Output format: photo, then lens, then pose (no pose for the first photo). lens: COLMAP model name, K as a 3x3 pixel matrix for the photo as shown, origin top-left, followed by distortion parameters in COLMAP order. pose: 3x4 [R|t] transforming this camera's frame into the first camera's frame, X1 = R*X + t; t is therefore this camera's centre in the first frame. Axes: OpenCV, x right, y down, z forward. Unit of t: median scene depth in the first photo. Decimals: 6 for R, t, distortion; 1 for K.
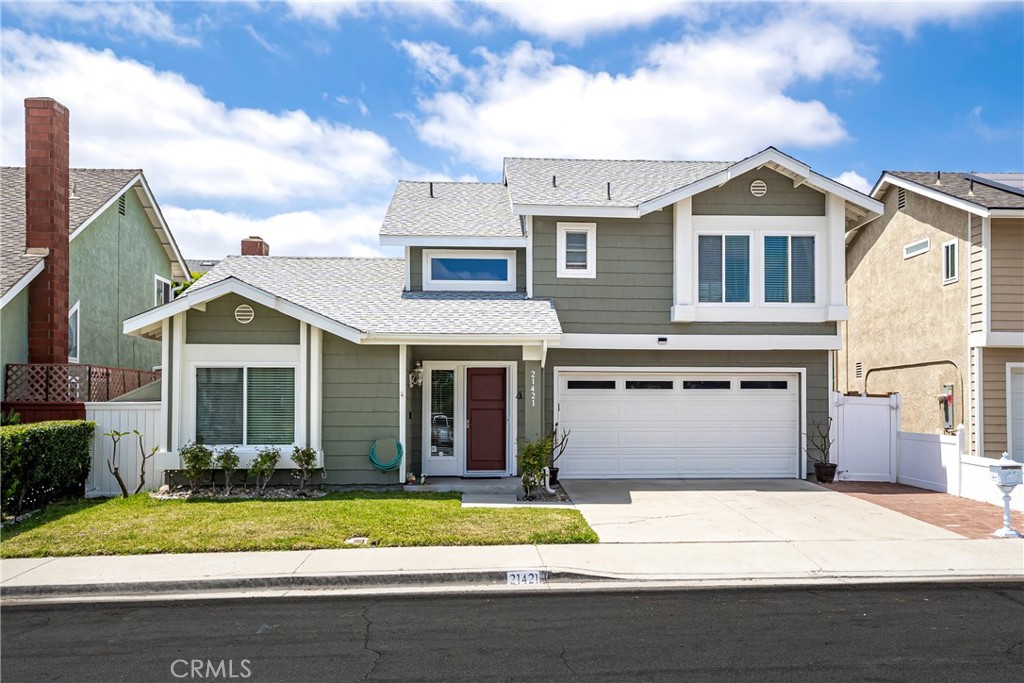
lens RADIAL K [[582.9, 0, 512.0], [0, 582.9, 341.5], [0, 0, 1]] dist [0.025241, -0.000485]
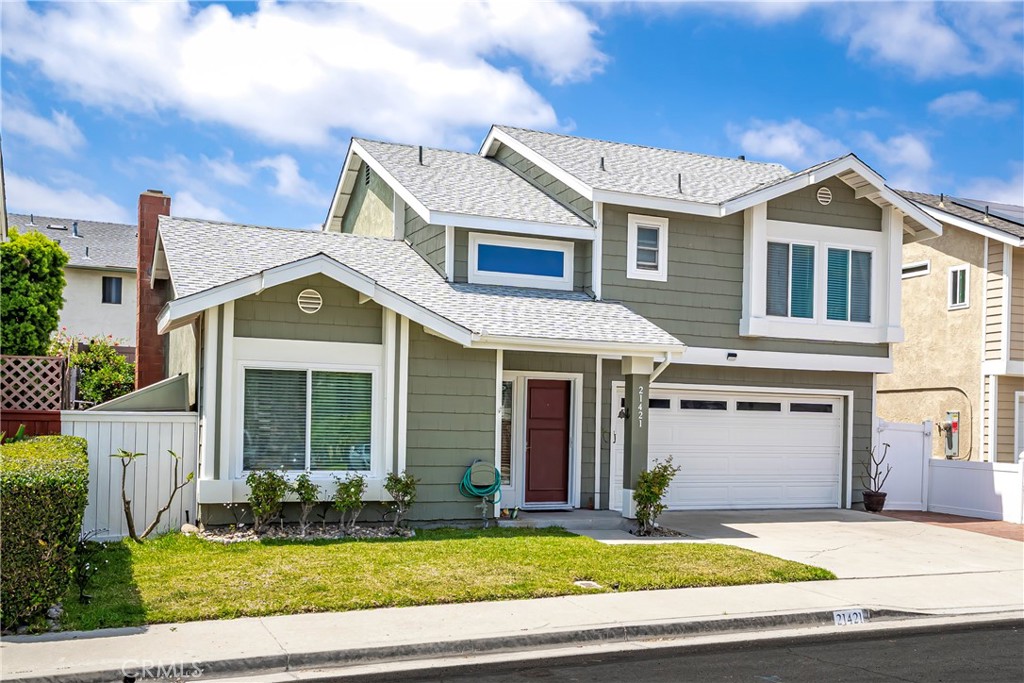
lens RADIAL K [[709.4, 0, 512.0], [0, 709.4, 356.3], [0, 0, 1]] dist [0.027875, 0.000865]
pose [[0.969197, 0.041149, 0.242827, -0.336506], [-0.044426, 0.998980, 0.008033, 0.004816], [-0.242248, -0.018573, 0.970036, 0.021973]]
